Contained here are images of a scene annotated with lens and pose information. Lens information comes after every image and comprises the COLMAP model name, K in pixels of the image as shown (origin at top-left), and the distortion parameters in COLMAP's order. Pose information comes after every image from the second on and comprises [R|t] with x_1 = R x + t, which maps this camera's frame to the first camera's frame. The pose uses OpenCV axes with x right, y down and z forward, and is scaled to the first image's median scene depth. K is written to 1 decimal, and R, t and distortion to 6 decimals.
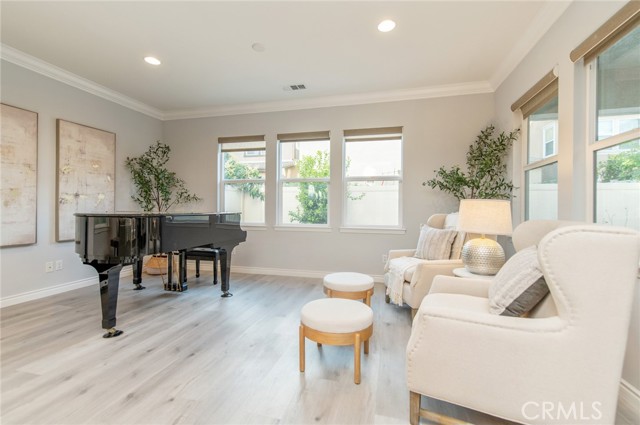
lens RADIAL K [[276.7, 0, 318.2], [0, 276.7, 212.4], [0, 0, 1]] dist [0.003044, -0.000044]
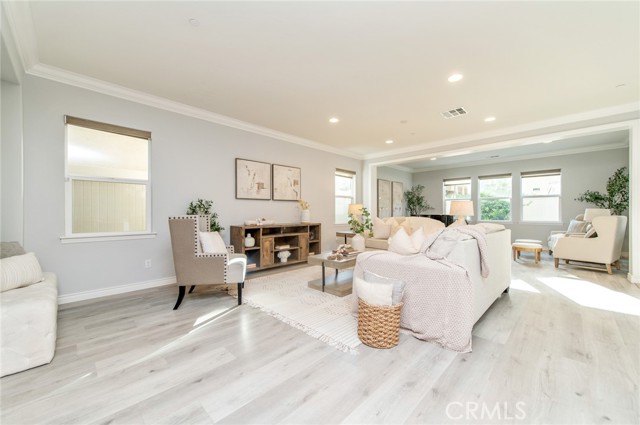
lens RADIAL K [[249.5, 0, 319.3], [0, 249.5, 210.9], [0, 0, 1]] dist [0.009839, -0.002435]
pose [[0.865185, -0.013272, -0.501277, -0.288721], [0.004260, 0.999808, -0.019119, 0.004212], [0.501434, 0.014406, 0.865076, -1.416042]]
